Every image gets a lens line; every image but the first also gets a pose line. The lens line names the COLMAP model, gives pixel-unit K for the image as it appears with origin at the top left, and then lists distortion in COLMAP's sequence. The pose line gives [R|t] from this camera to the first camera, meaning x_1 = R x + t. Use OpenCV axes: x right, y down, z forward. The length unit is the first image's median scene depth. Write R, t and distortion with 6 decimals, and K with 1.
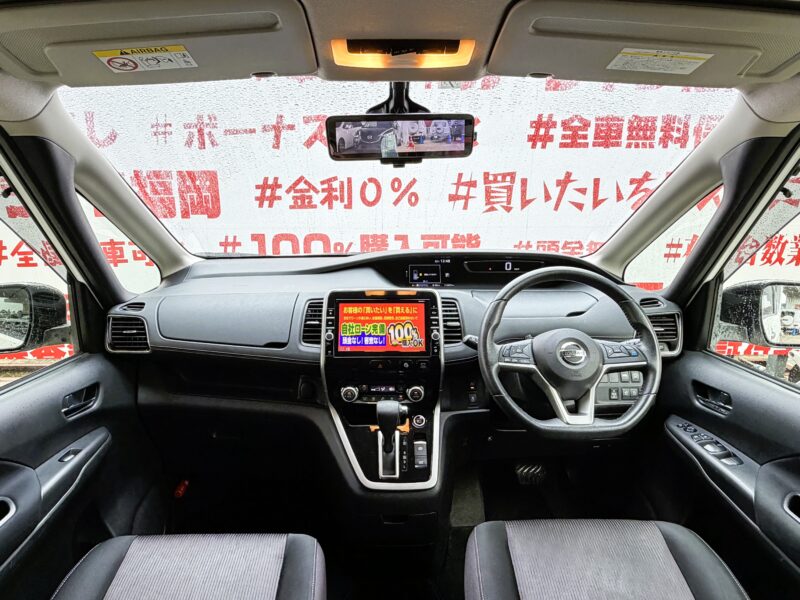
lens RADIAL K [[513.4, 0, 393.9], [0, 513.4, 301.9], [0, 0, 1]] dist [-0.016648, -0.000456]
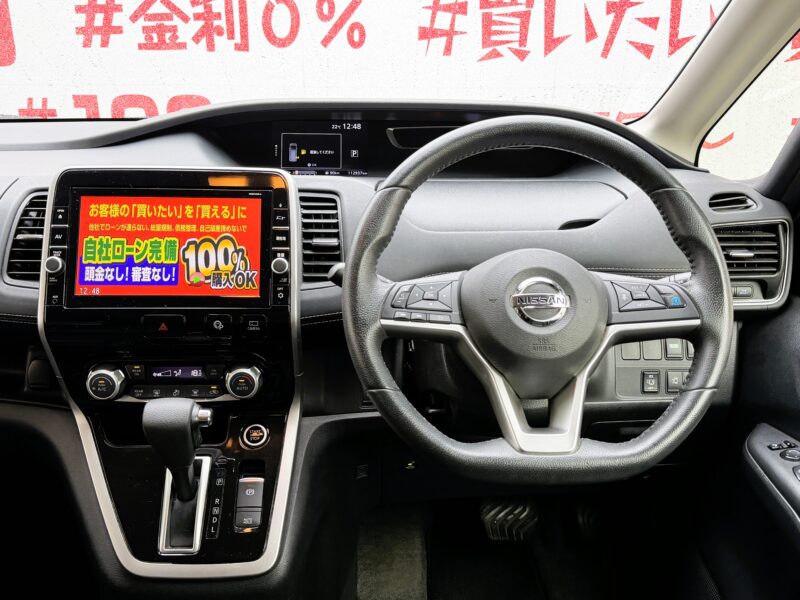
lens RADIAL K [[778.9, 0, 407.6], [0, 778.9, 300.9], [0, 0, 1]] dist [0.036337, 0.000000]
pose [[0.999675, 0.002590, 0.025344, 0.180010], [-0.004966, 0.995549, 0.094115, 0.029253], [-0.024987, -0.094211, 0.995239, 0.254428]]
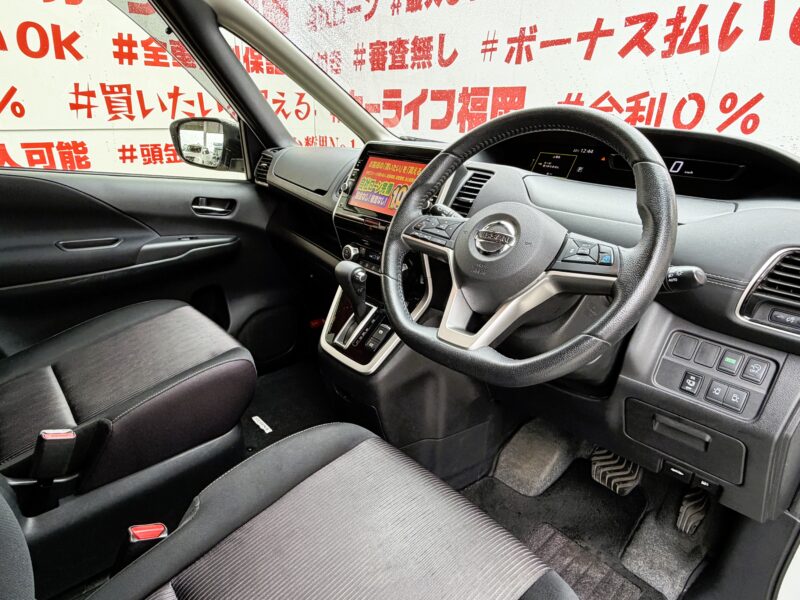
lens RADIAL K [[462.0, 0, 397.8], [0, 462.0, 302.0], [0, 0, 1]] dist [0.000599, -0.002967]
pose [[0.663190, 0.297274, -0.686883, 0.574637], [-0.230603, 0.954250, 0.190339, 0.082384], [0.712041, 0.032166, 0.701401, 0.464025]]
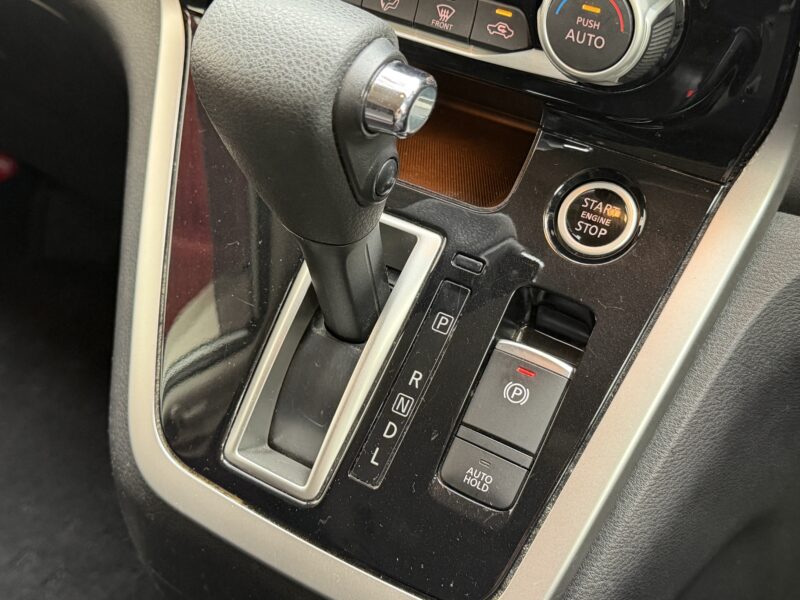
lens RADIAL K [[1094.4, 0, 403.6], [0, 1094.4, 303.0], [0, 0, 1]] dist [0.035994, 0.000000]
pose [[0.837061, 0.358467, -0.413317, 0.142444], [-0.174286, 0.890809, 0.419624, 0.132476], [0.518607, -0.279216, 0.808137, 0.717589]]
